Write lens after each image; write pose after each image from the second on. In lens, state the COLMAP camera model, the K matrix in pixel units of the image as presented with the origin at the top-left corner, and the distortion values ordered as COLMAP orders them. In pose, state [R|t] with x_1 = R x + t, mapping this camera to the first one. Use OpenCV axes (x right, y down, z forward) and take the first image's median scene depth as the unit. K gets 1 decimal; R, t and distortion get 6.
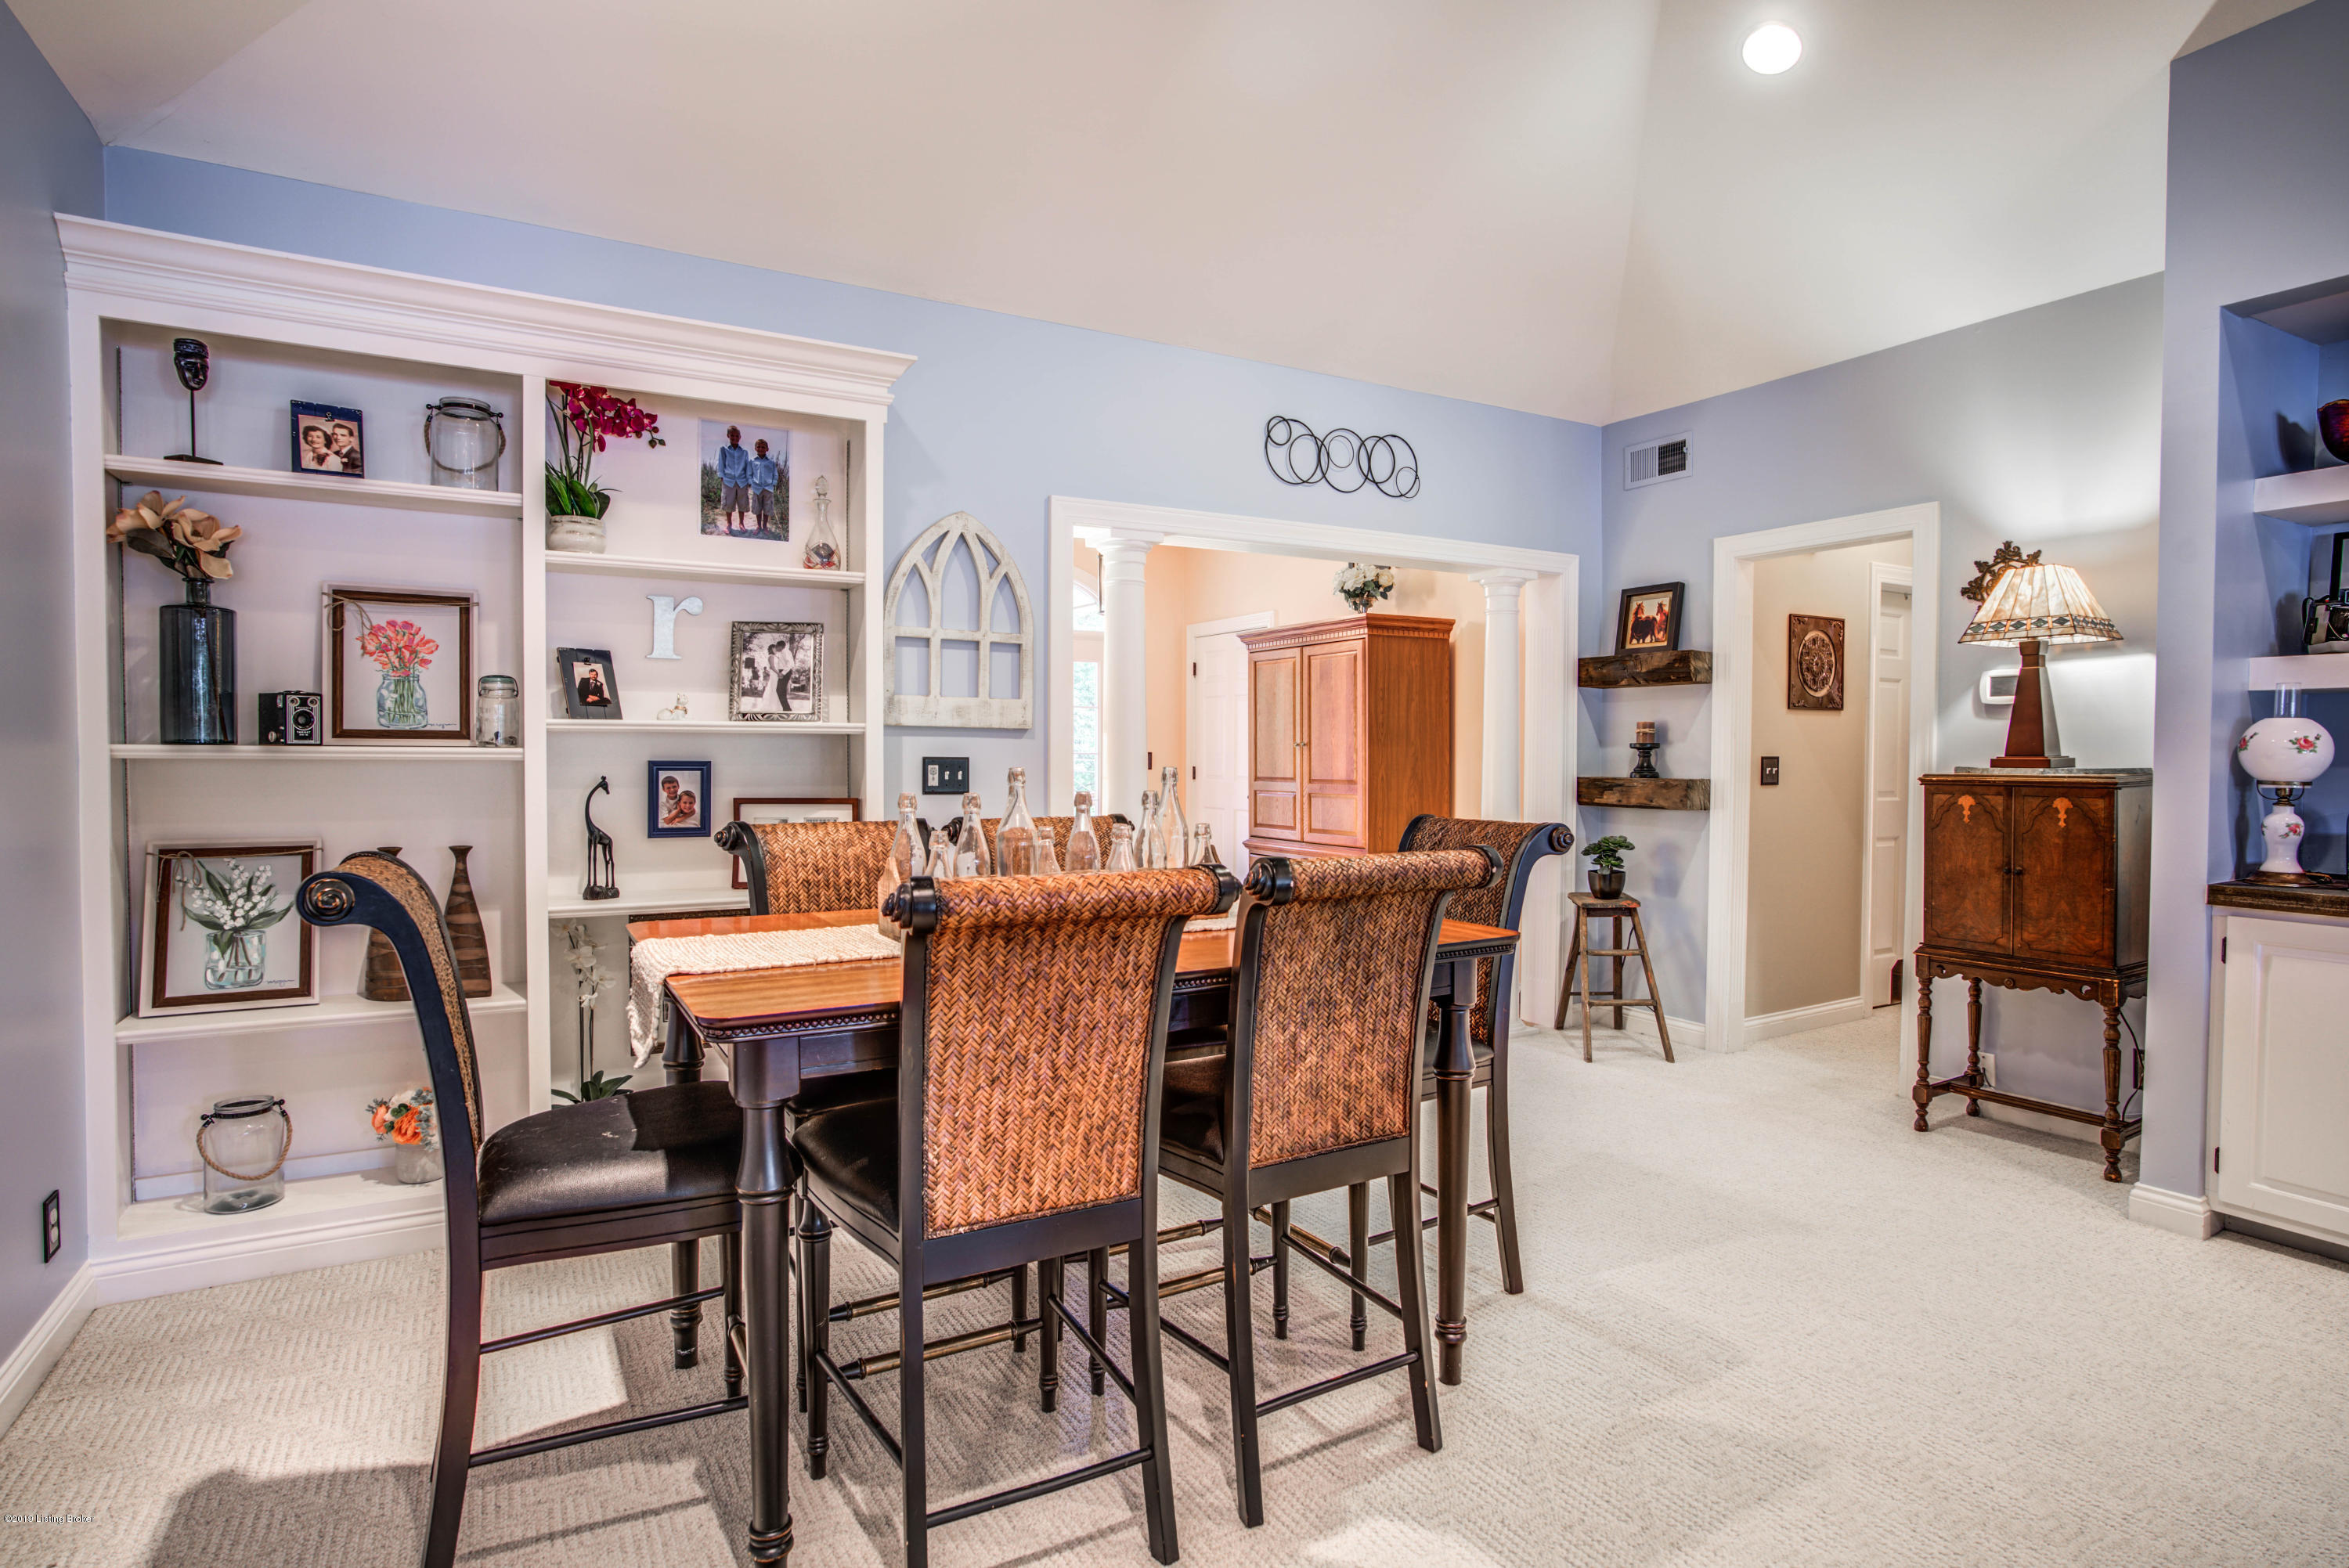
lens RADIAL K [[1189.7, 0, 1172.6], [0, 1189.7, 780.5], [0, 0, 1]] dist [-0.056524, 0.032359]
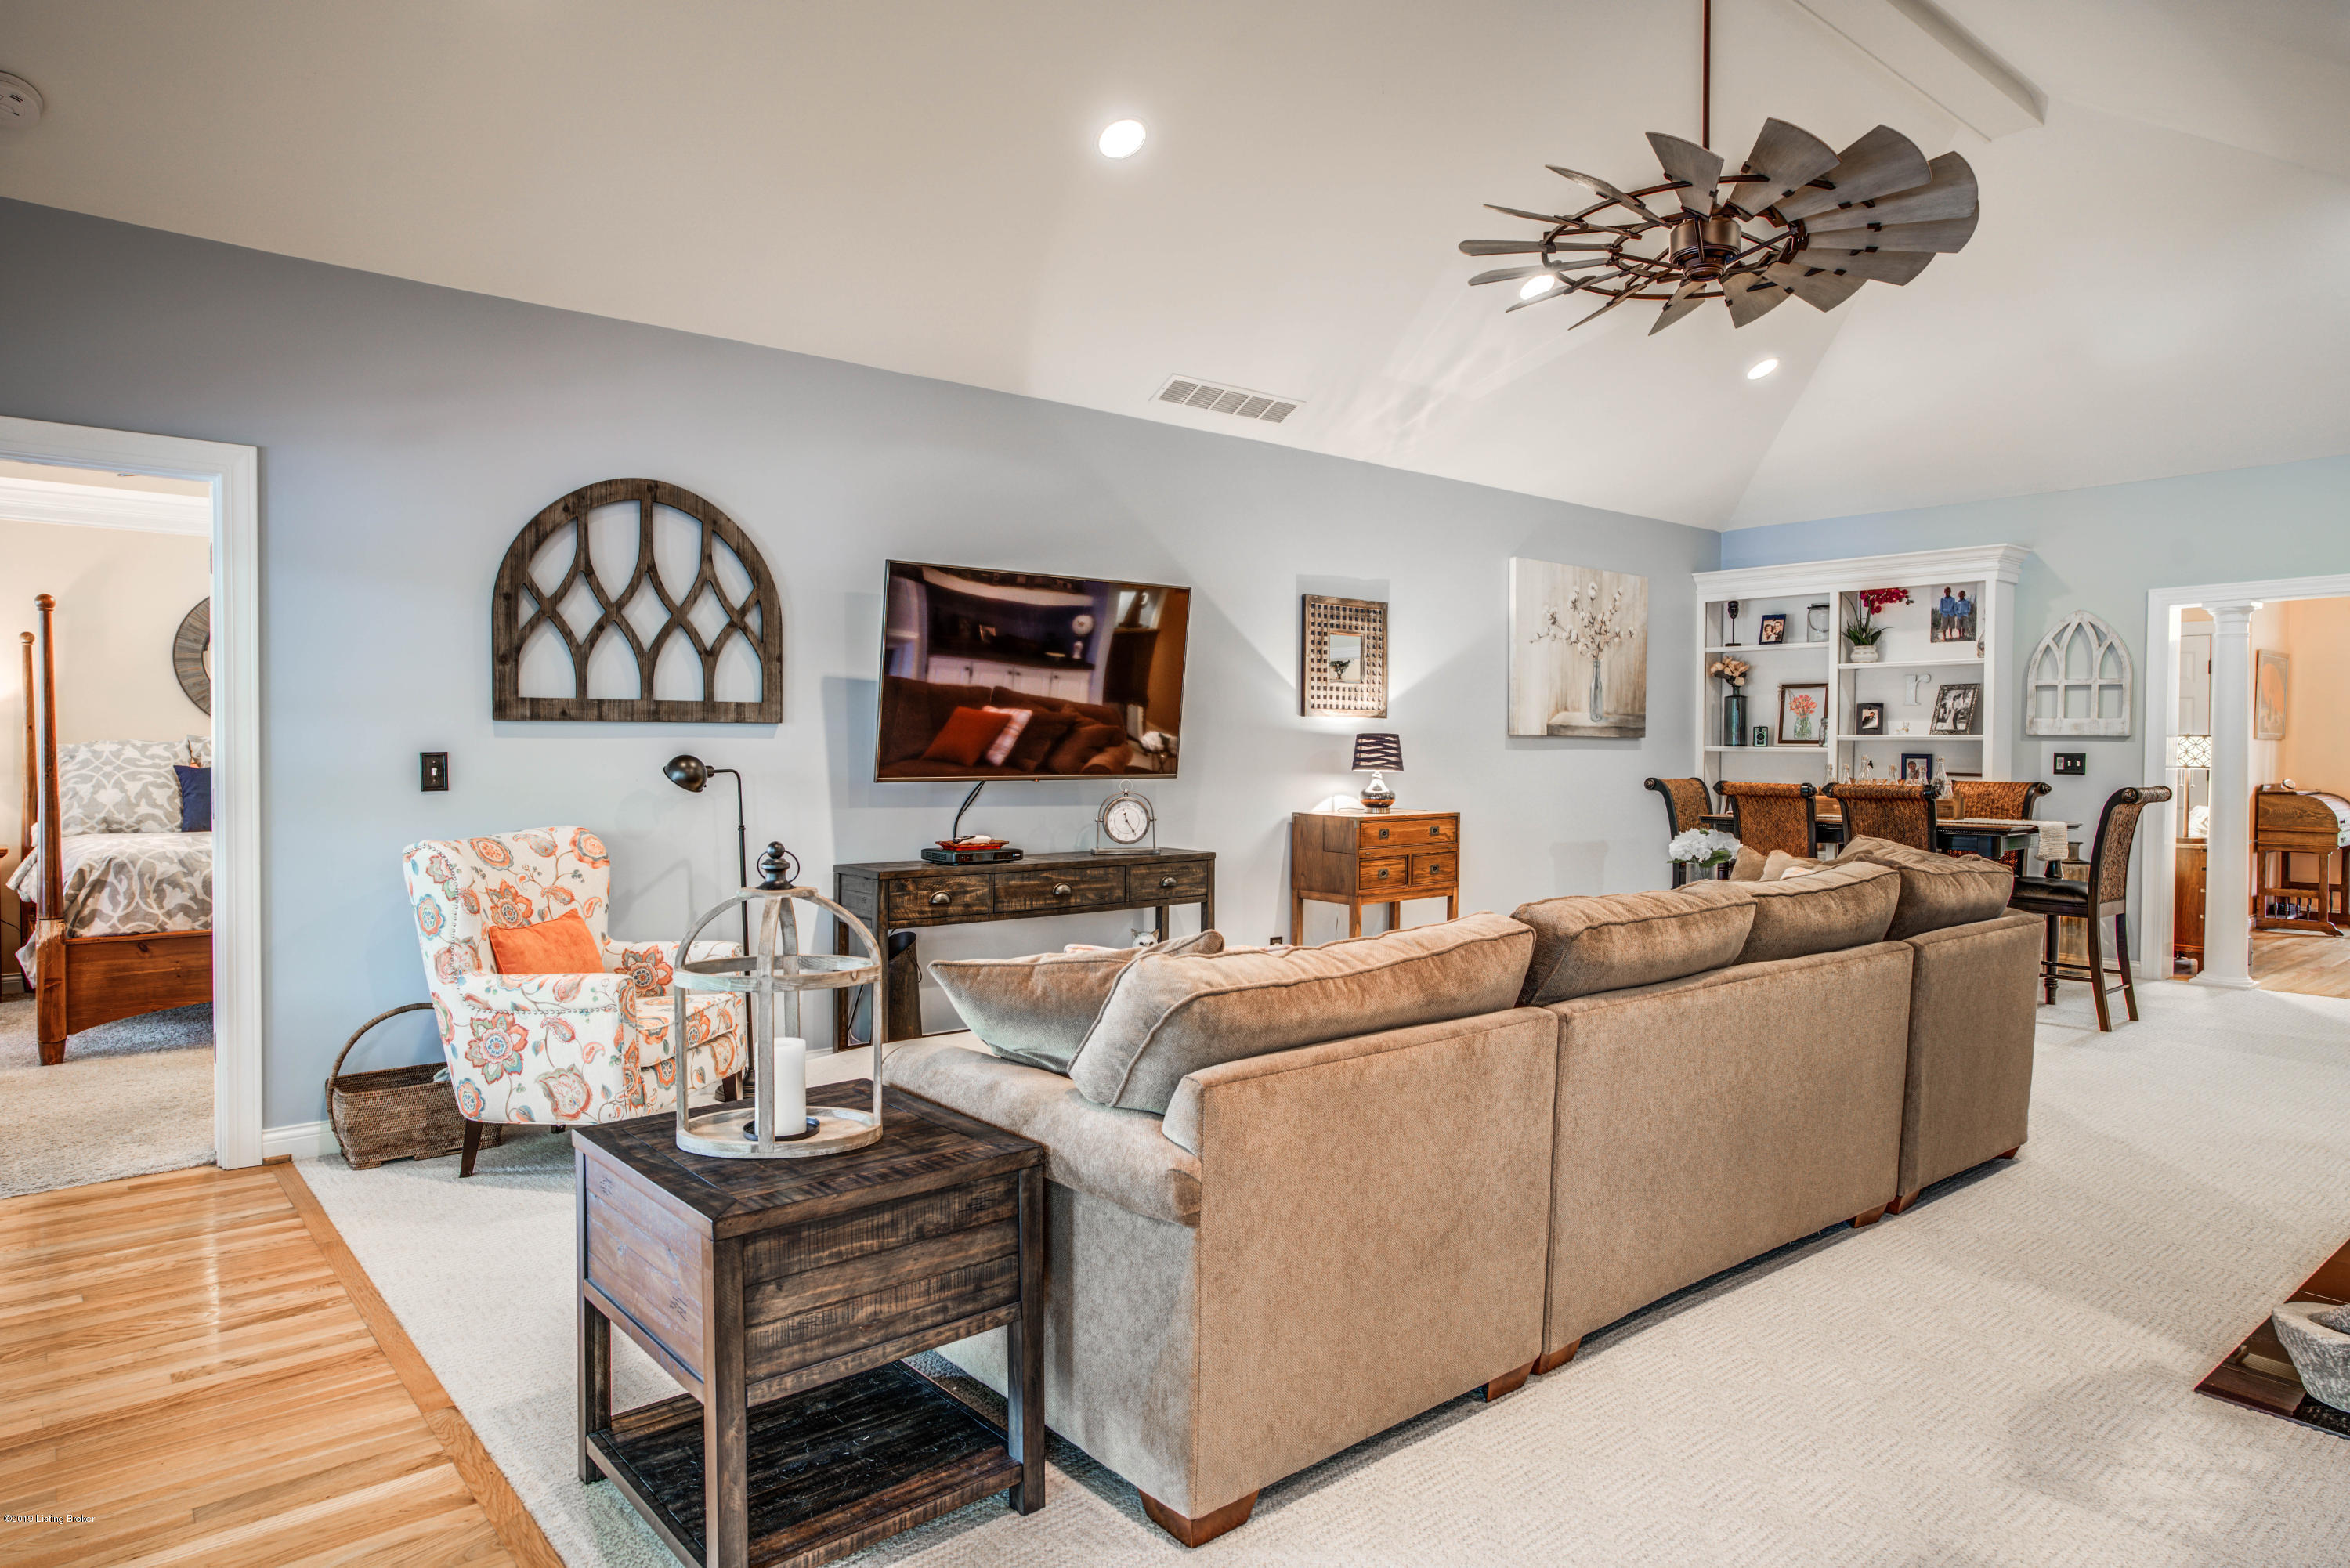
lens RADIAL K [[1394.2, 0, 1174.0], [0, 1394.2, 775.8], [0, 0, 1]] dist [0.004505, 0.002944]
pose [[0.178545, 0.019724, -0.983734, 1.588109], [-0.025659, 0.999552, 0.015384, 0.015988], [0.983597, 0.022495, 0.178972, -0.651856]]
